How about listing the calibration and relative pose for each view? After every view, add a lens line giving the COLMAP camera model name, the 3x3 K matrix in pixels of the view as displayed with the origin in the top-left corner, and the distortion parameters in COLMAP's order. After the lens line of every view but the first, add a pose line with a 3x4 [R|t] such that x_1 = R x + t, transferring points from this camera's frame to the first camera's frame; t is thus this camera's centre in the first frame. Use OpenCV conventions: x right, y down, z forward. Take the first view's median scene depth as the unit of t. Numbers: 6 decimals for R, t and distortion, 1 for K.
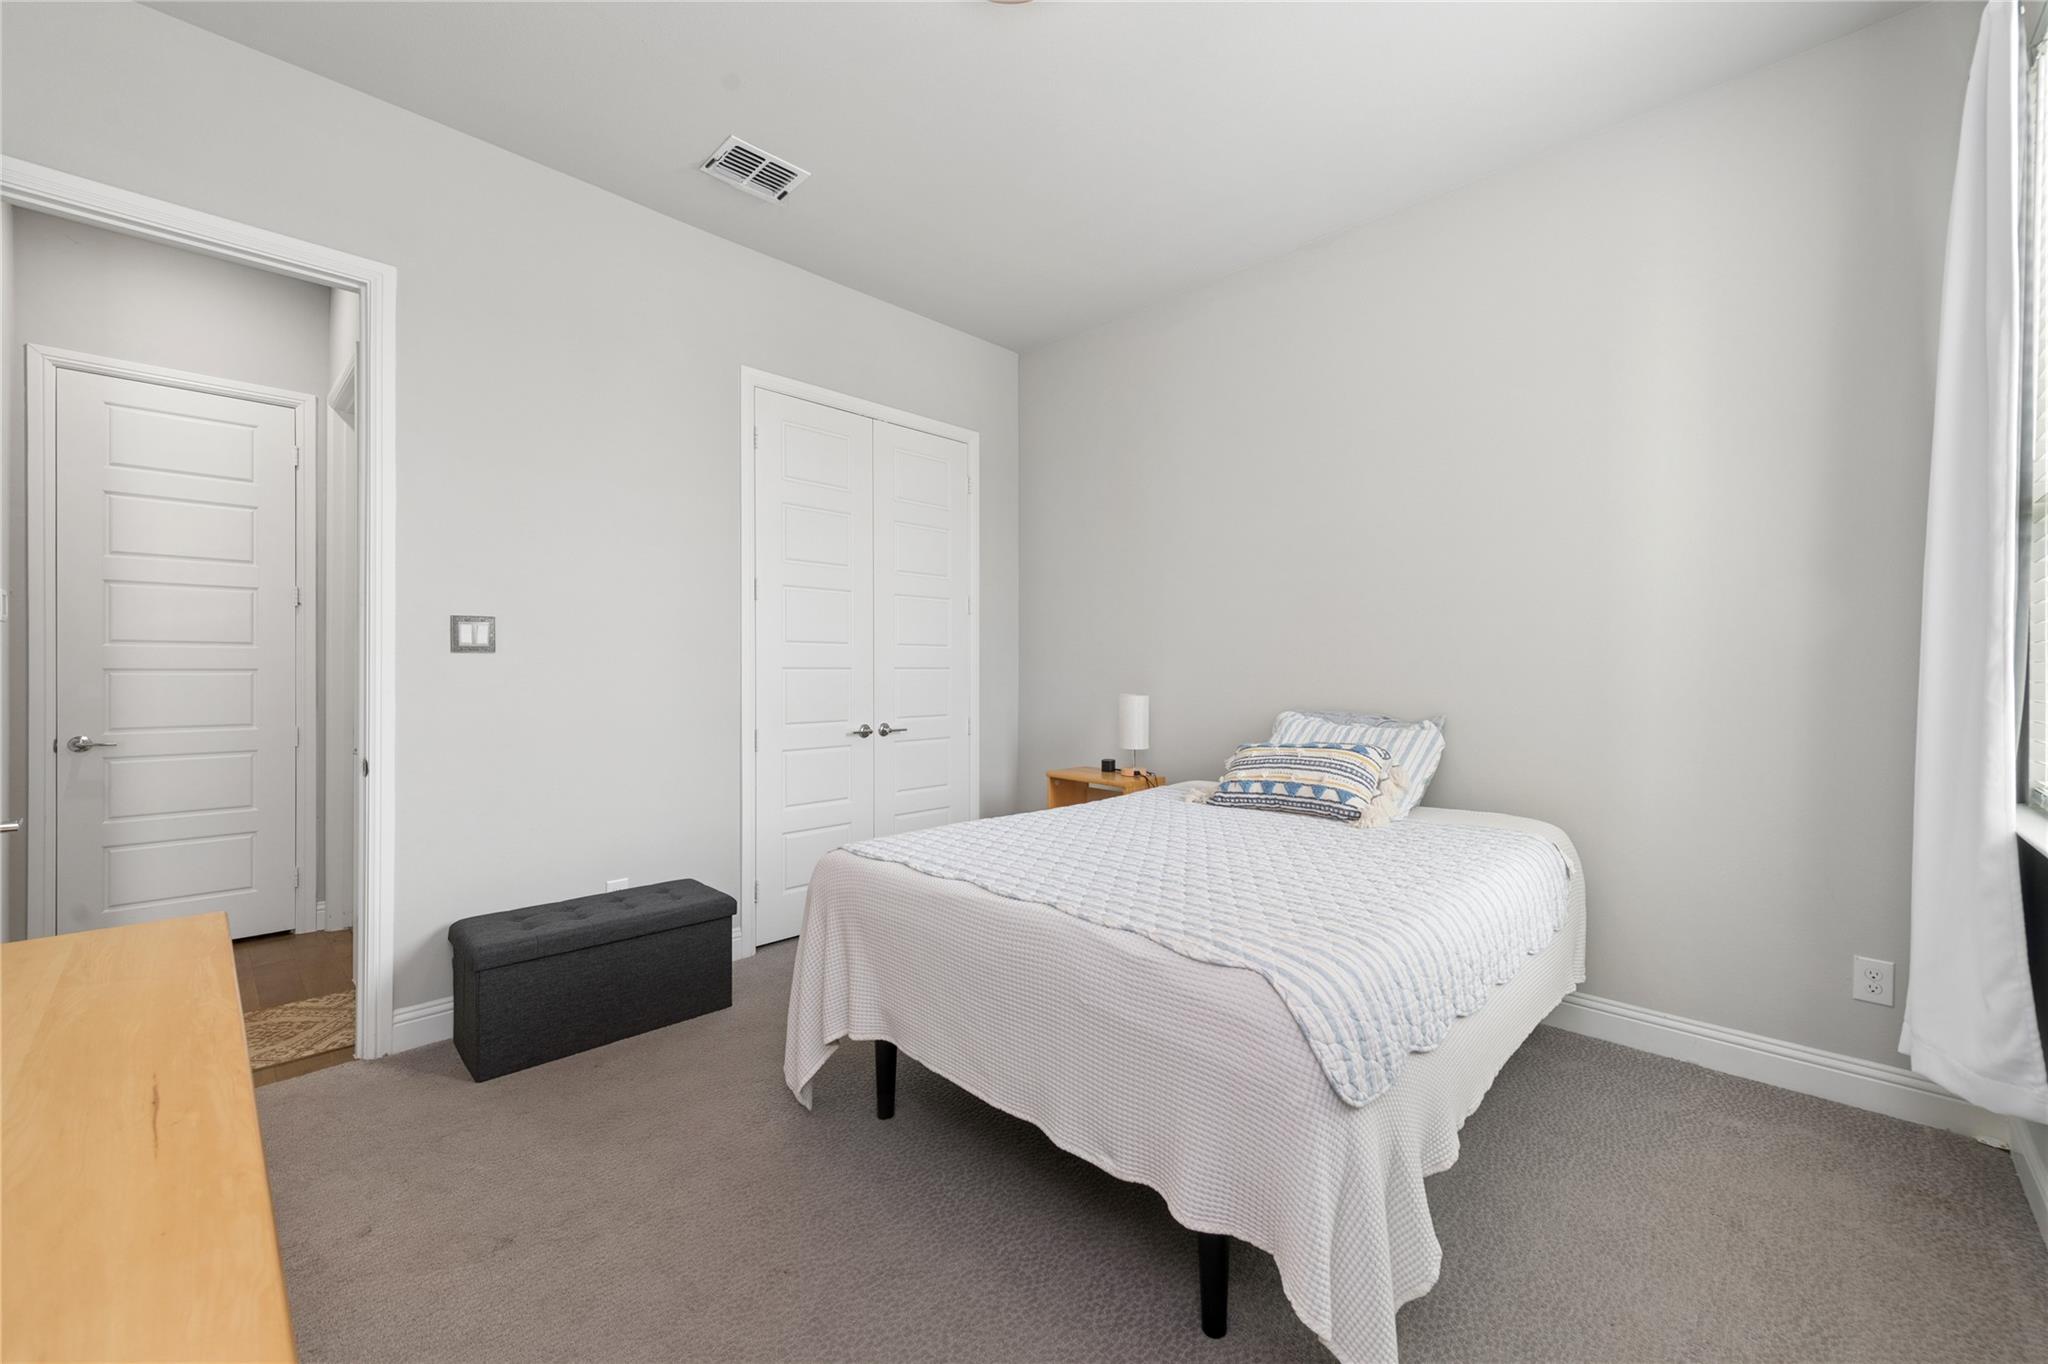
lens RADIAL K [[813.9, 0, 1026.1], [0, 813.9, 670.6], [0, 0, 1]] dist [-0.000455, -0.000079]
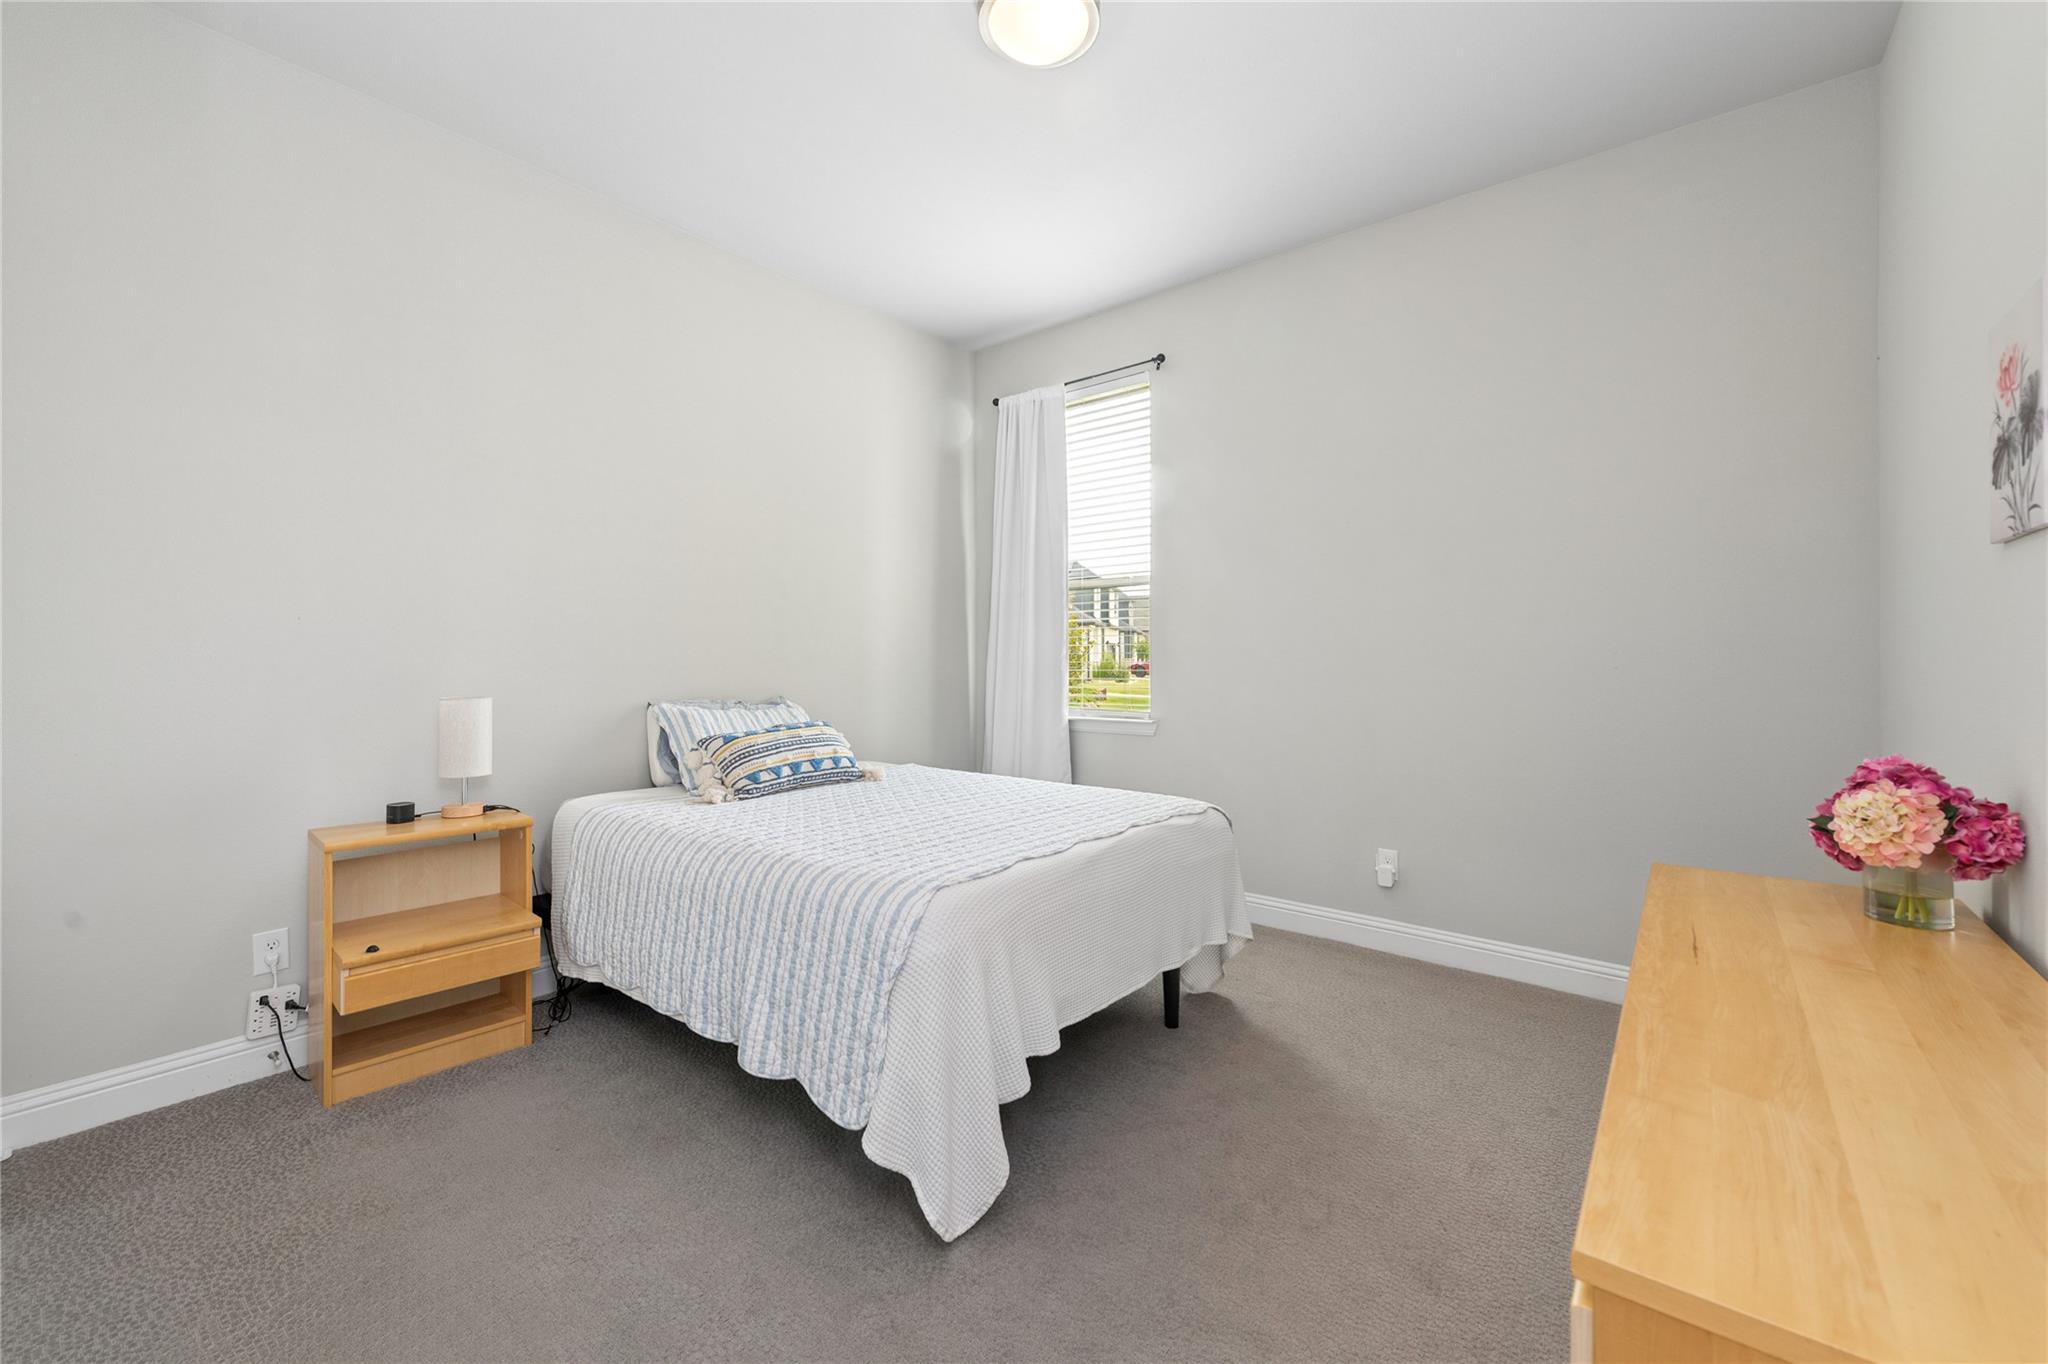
lens RADIAL K [[813.9, 0, 1025.8], [0, 813.9, 670.3], [0, 0, 1]] dist [-0.000455, -0.000079]
pose [[-0.098733, -0.013929, 0.995016, -0.814753], [0.005659, 0.999878, 0.014558, -0.001539], [-0.995098, 0.007069, -0.098642, 0.799302]]
